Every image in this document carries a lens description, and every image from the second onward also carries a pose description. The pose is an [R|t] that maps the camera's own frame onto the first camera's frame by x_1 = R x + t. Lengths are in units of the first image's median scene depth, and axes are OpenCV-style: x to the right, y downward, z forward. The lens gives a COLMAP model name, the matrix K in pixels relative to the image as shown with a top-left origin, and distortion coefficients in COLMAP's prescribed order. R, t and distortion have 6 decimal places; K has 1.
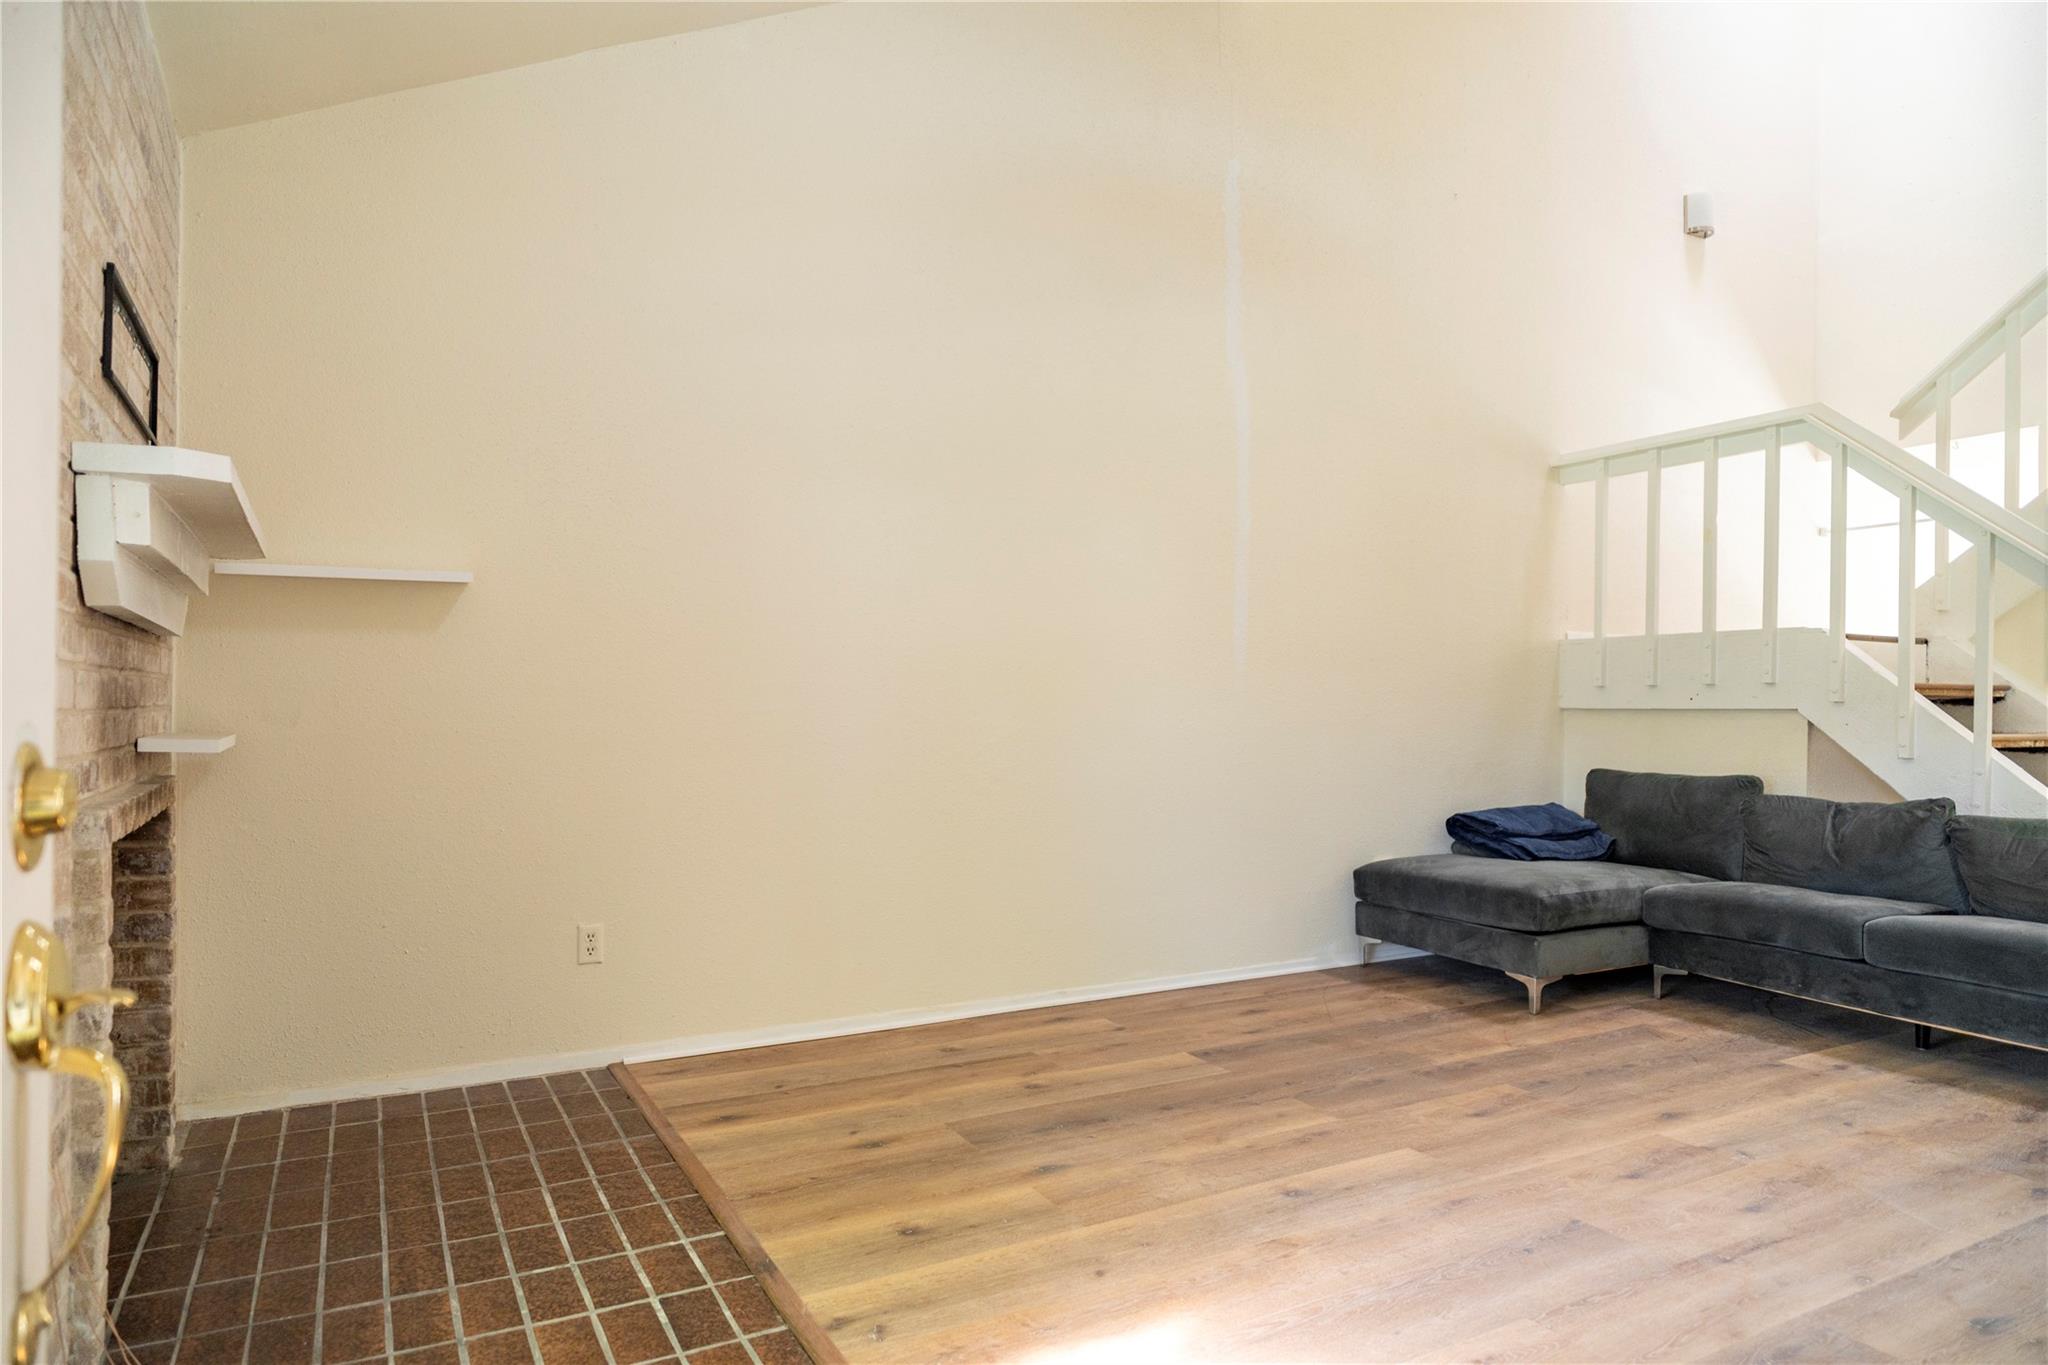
lens RADIAL K [[1206.6, 0, 993.1], [0, 1206.6, 707.3], [0, 0, 1]] dist [-0.000530, 0.002097]
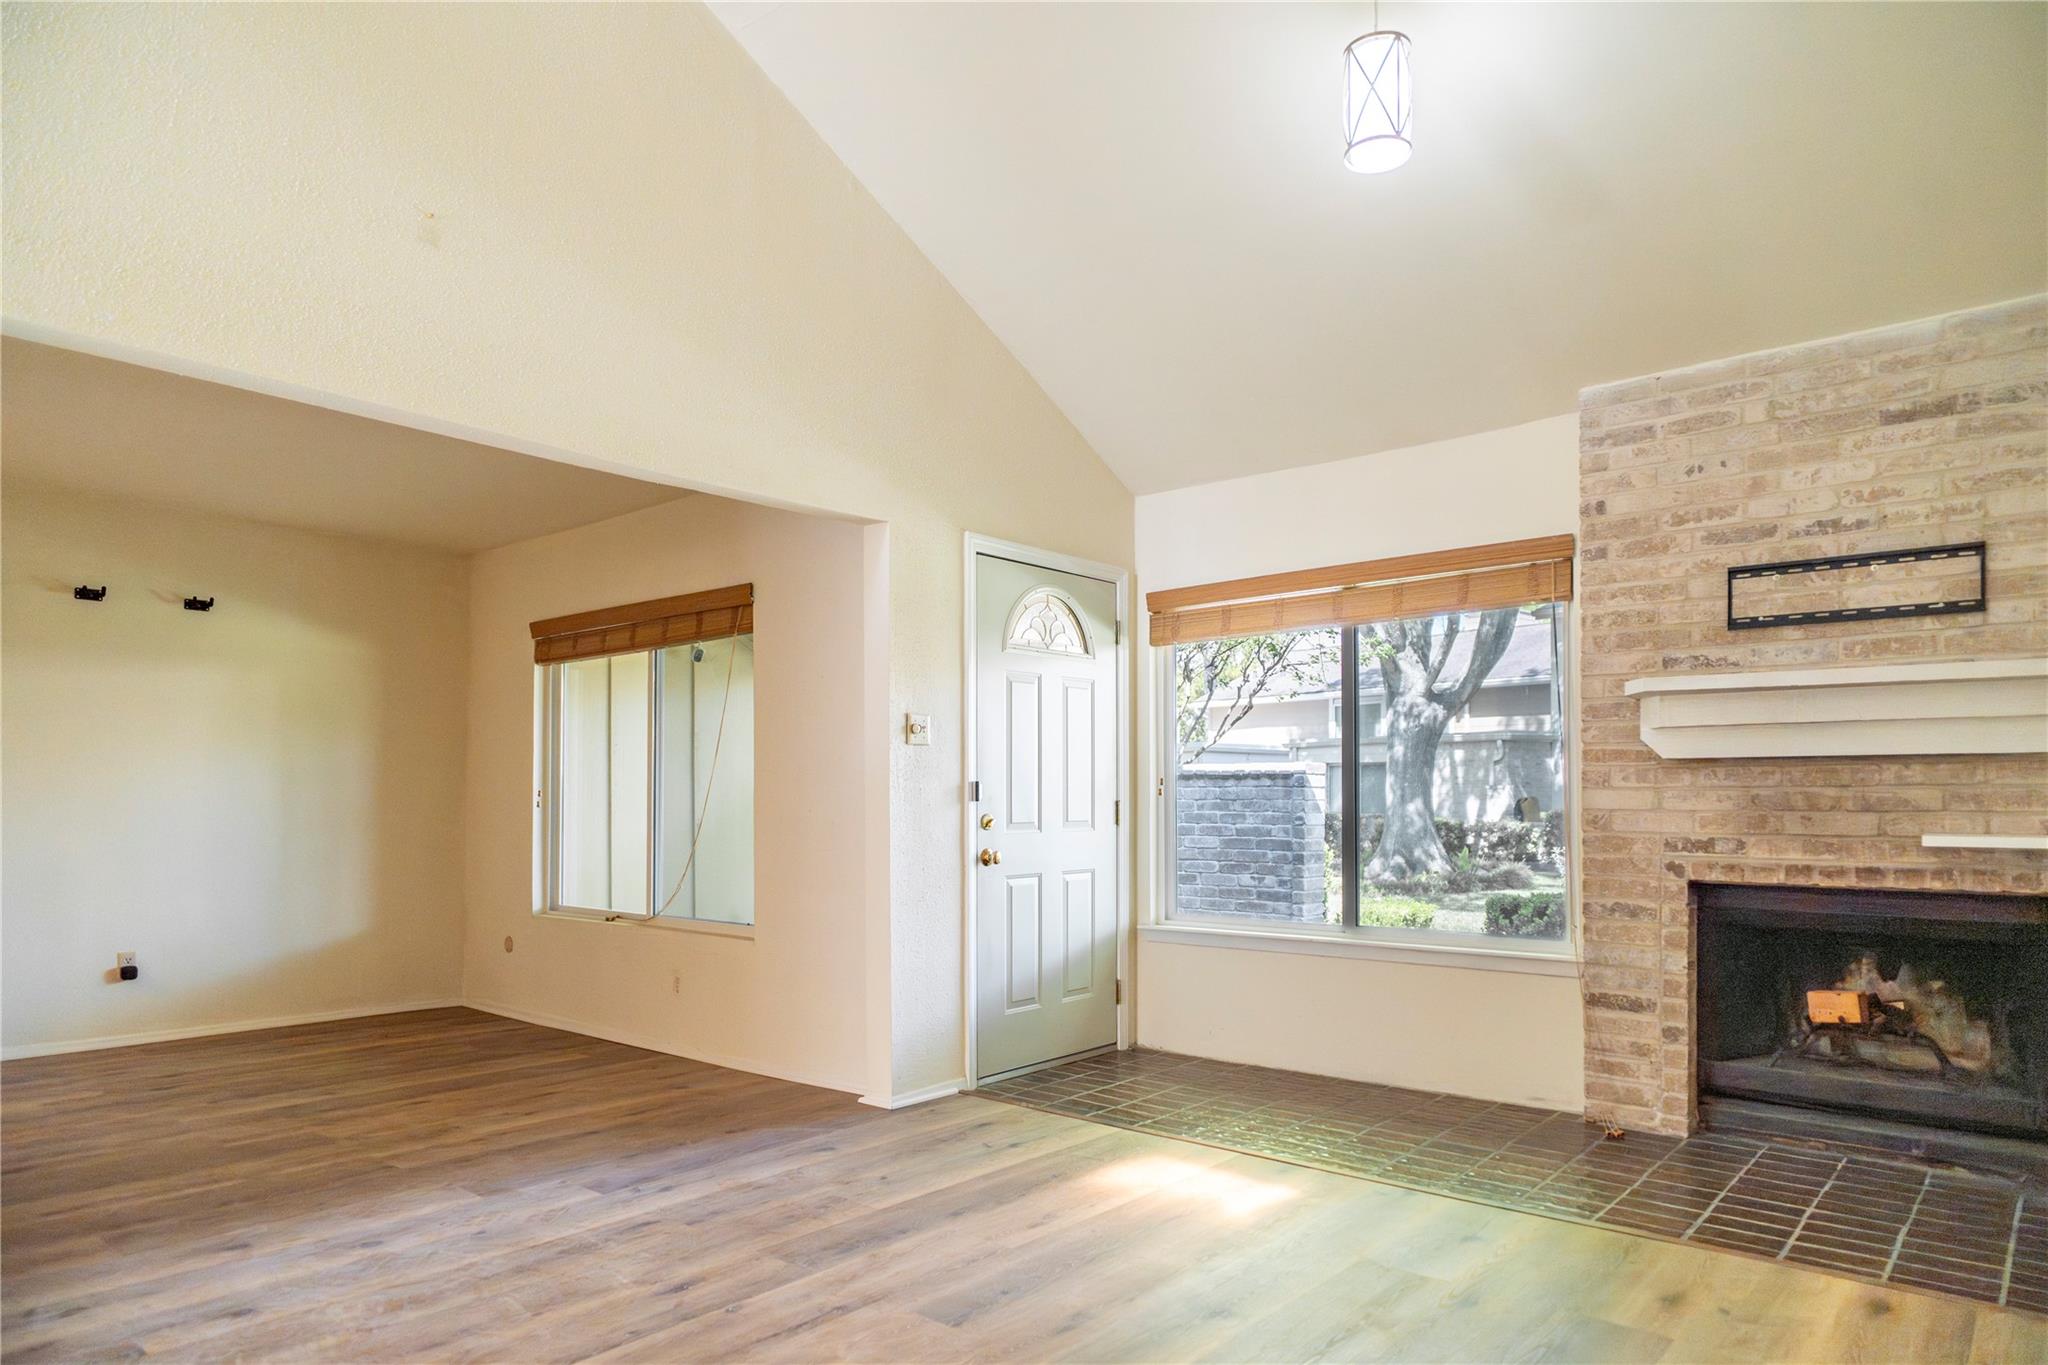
lens RADIAL K [[1263.5, 0, 1014.6], [0, 1263.5, 786.5], [0, 0, 1]] dist [0.002716, 0.003079]
pose [[-0.930476, -0.010438, -0.366205, 0.576659], [-0.005967, 0.999893, -0.013338, -0.003592], [0.366305, -0.010225, -0.930439, 1.392650]]
